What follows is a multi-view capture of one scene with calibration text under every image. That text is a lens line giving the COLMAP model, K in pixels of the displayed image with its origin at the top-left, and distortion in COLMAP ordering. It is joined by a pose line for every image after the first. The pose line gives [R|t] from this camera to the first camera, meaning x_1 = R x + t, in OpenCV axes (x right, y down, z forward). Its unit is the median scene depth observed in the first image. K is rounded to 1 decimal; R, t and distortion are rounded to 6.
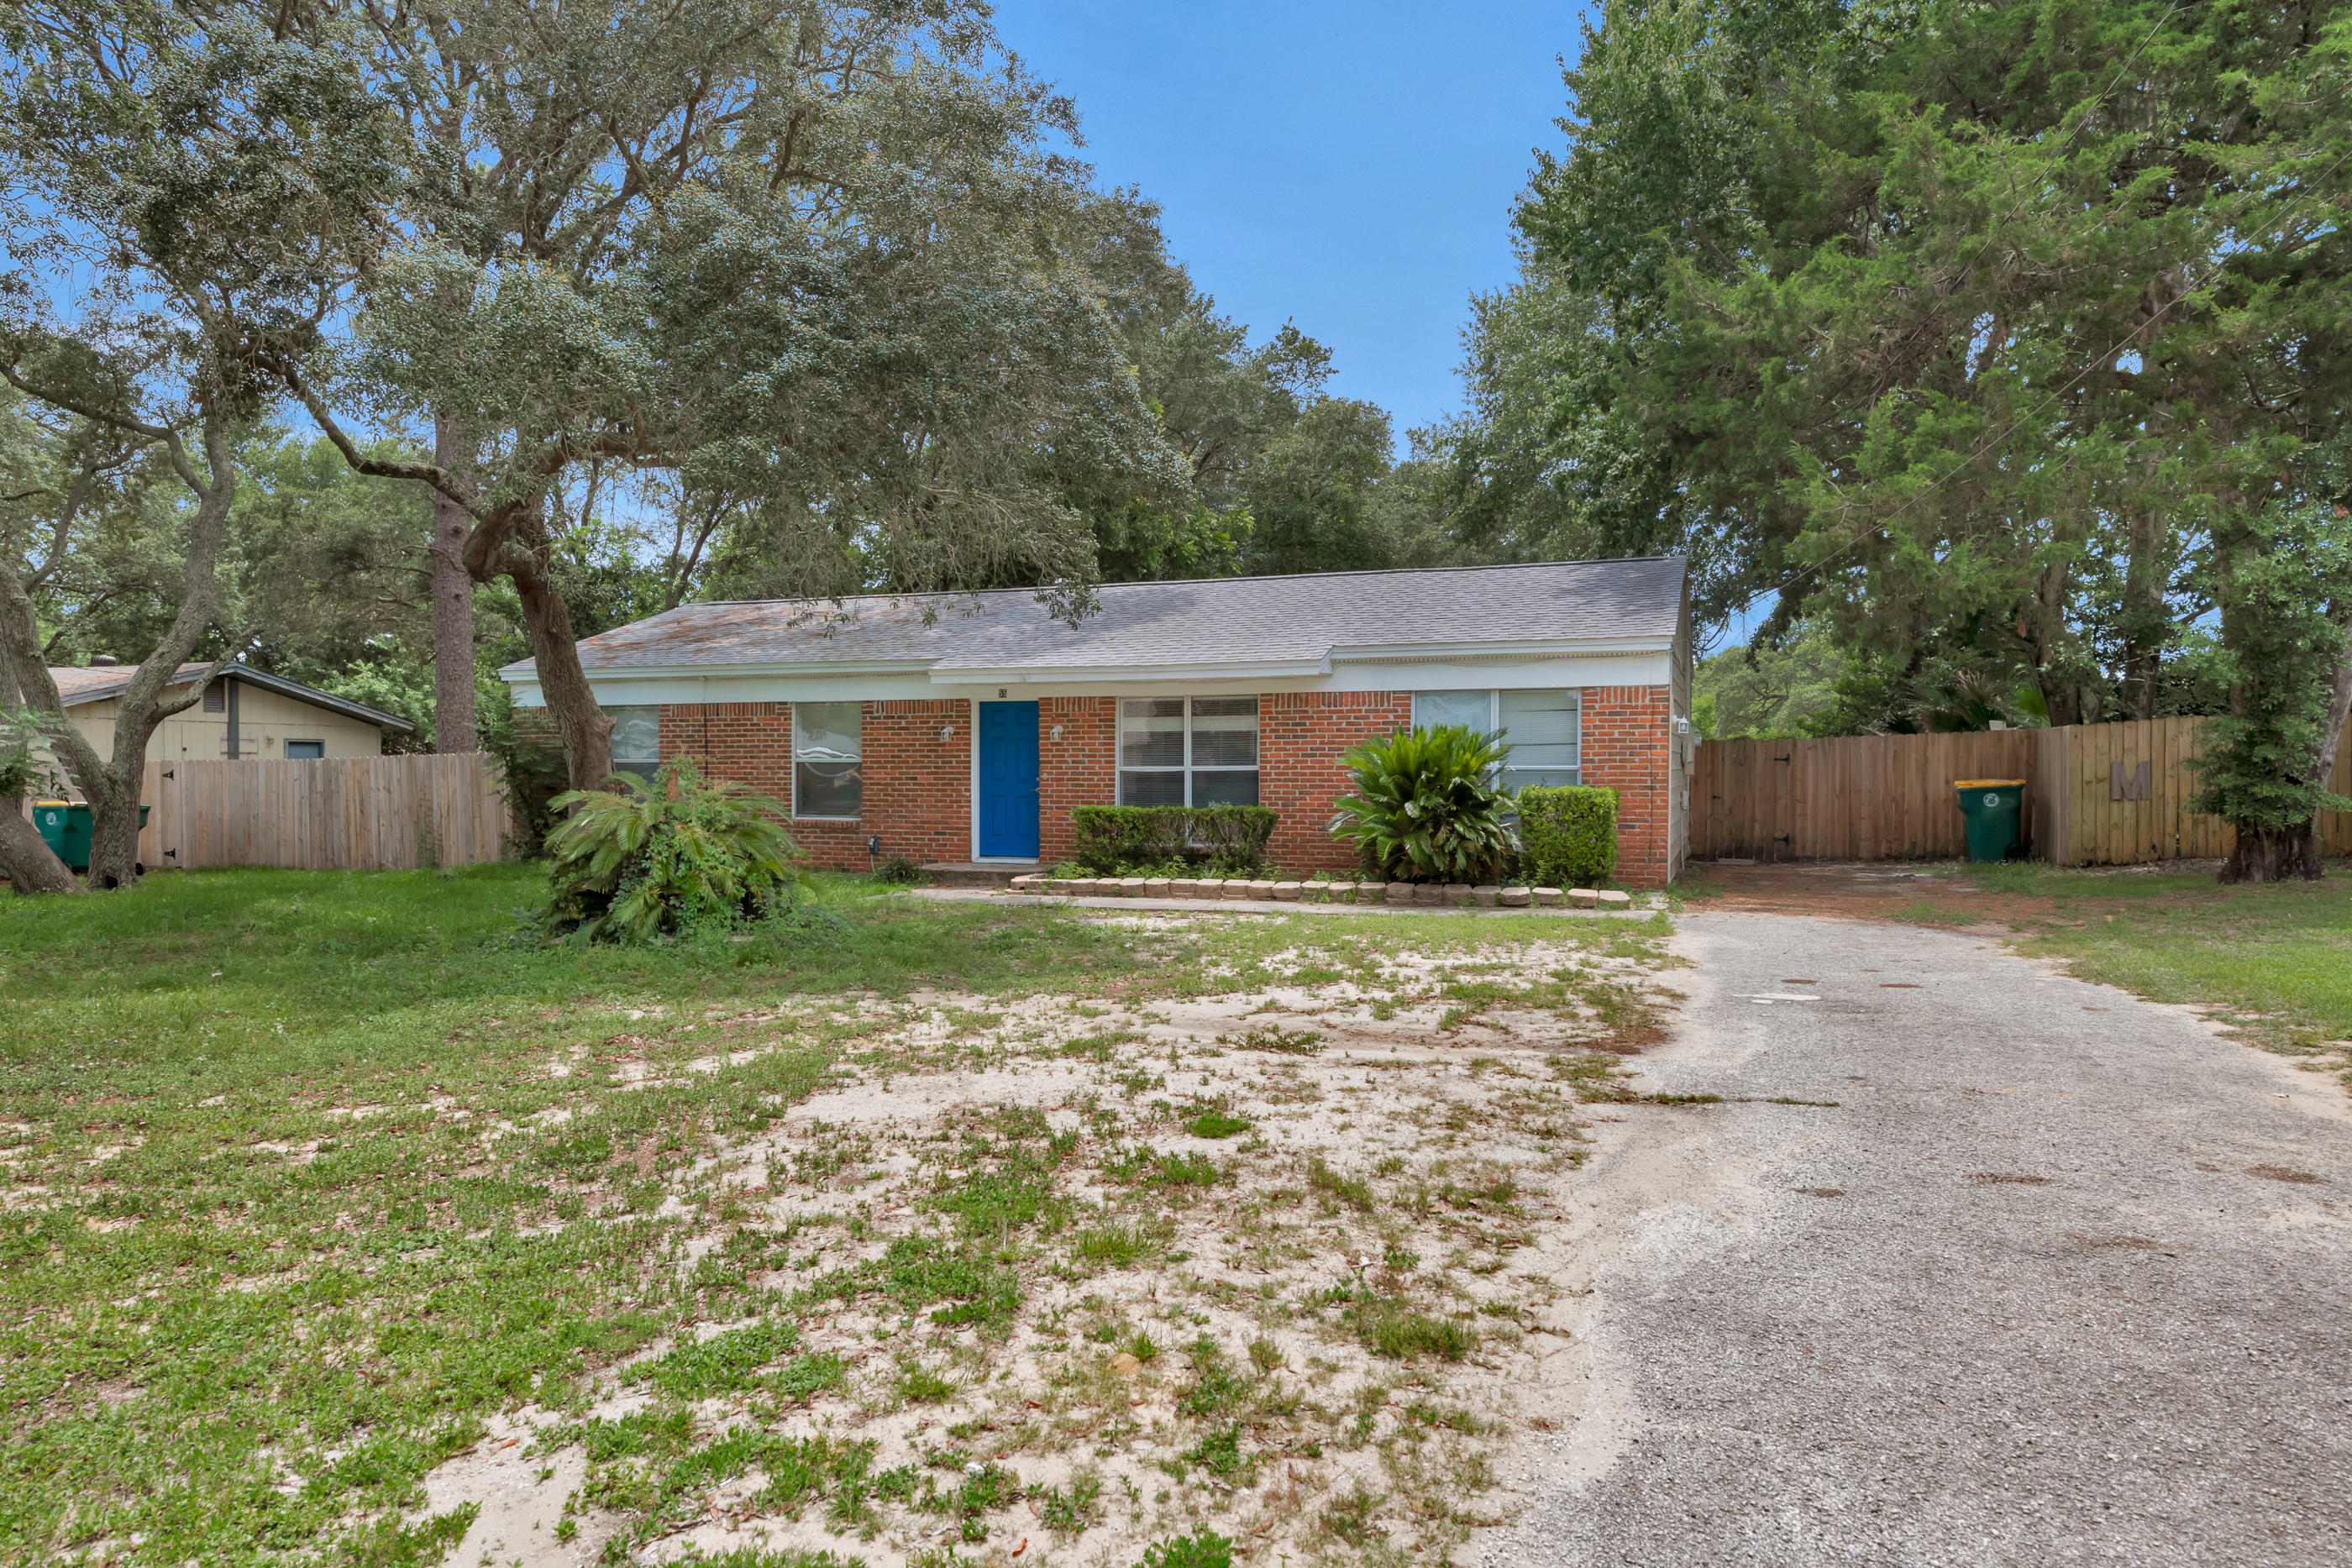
lens RADIAL K [[1385.6, 0, 1176.0], [0, 1385.6, 784.0], [0, 0, 1]] dist [0.002055, 0.000248]
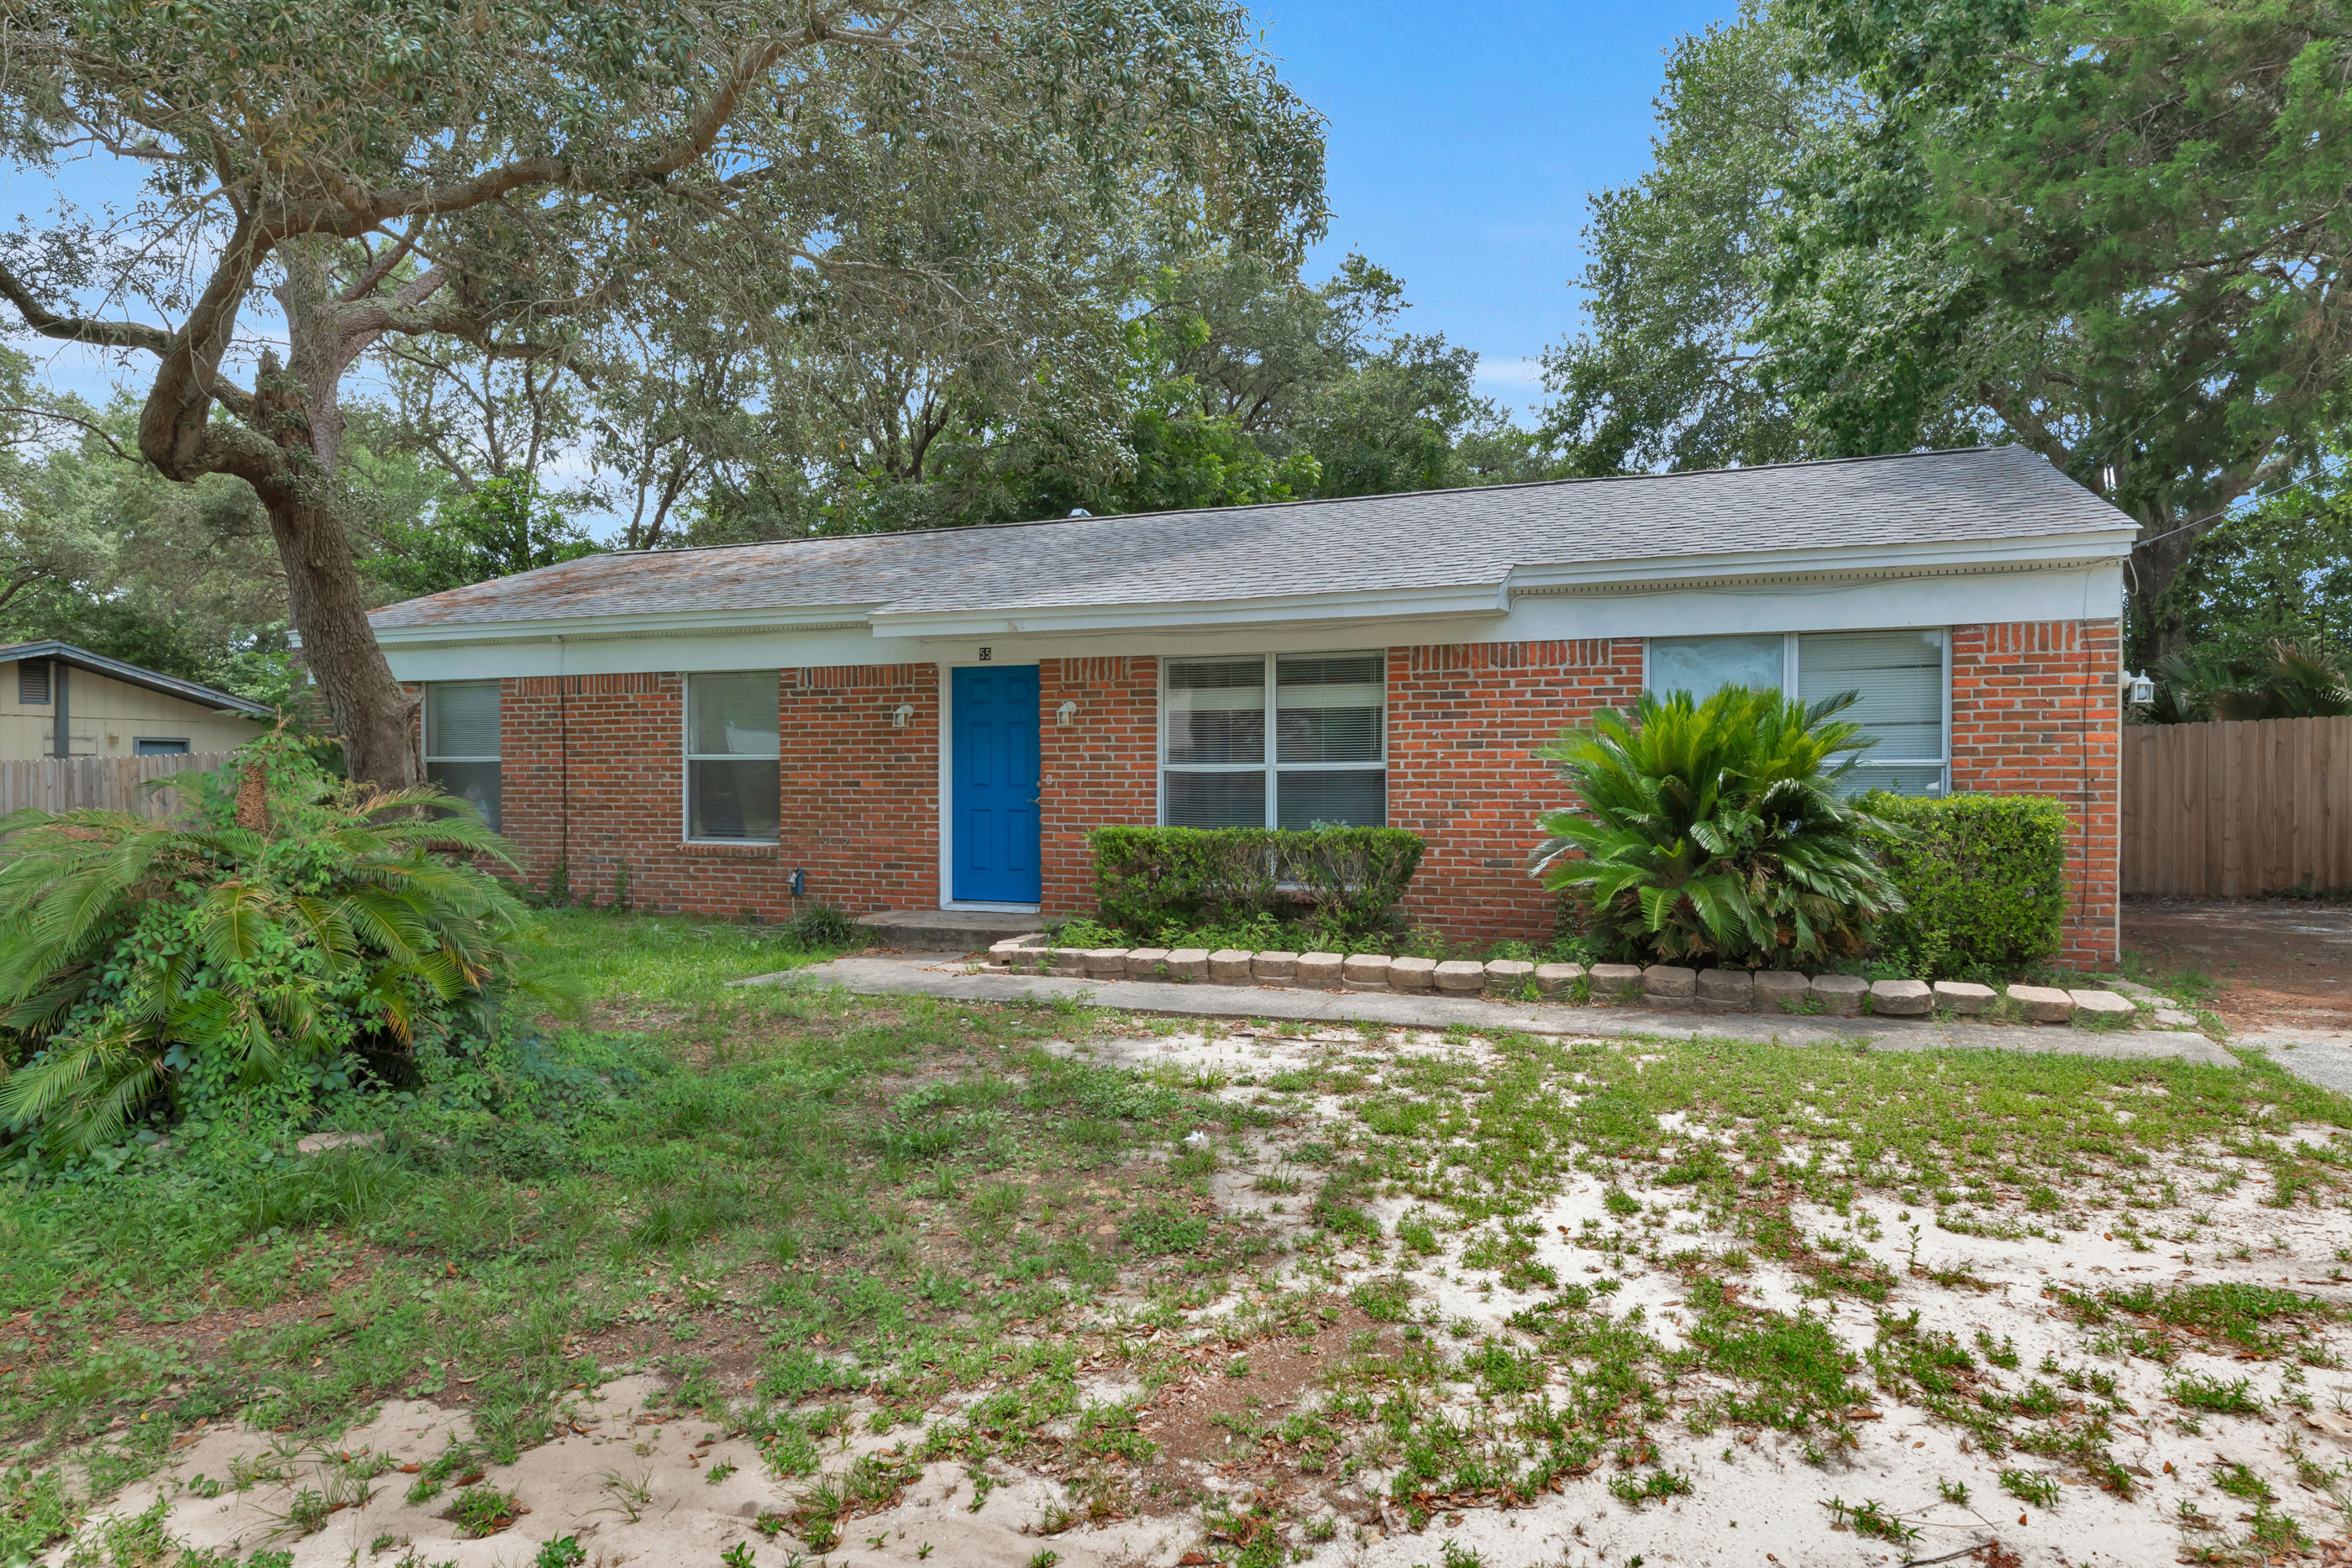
lens RADIAL K [[1385.6, 0, 1176.0], [0, 1385.6, 784.0], [0, 0, 1]] dist [0.002055, 0.000248]
pose [[0.999713, -0.001417, -0.023916, -0.021145], [0.001294, 0.999986, -0.005187, -0.000141], [0.023923, 0.005154, 0.999701, 0.383299]]
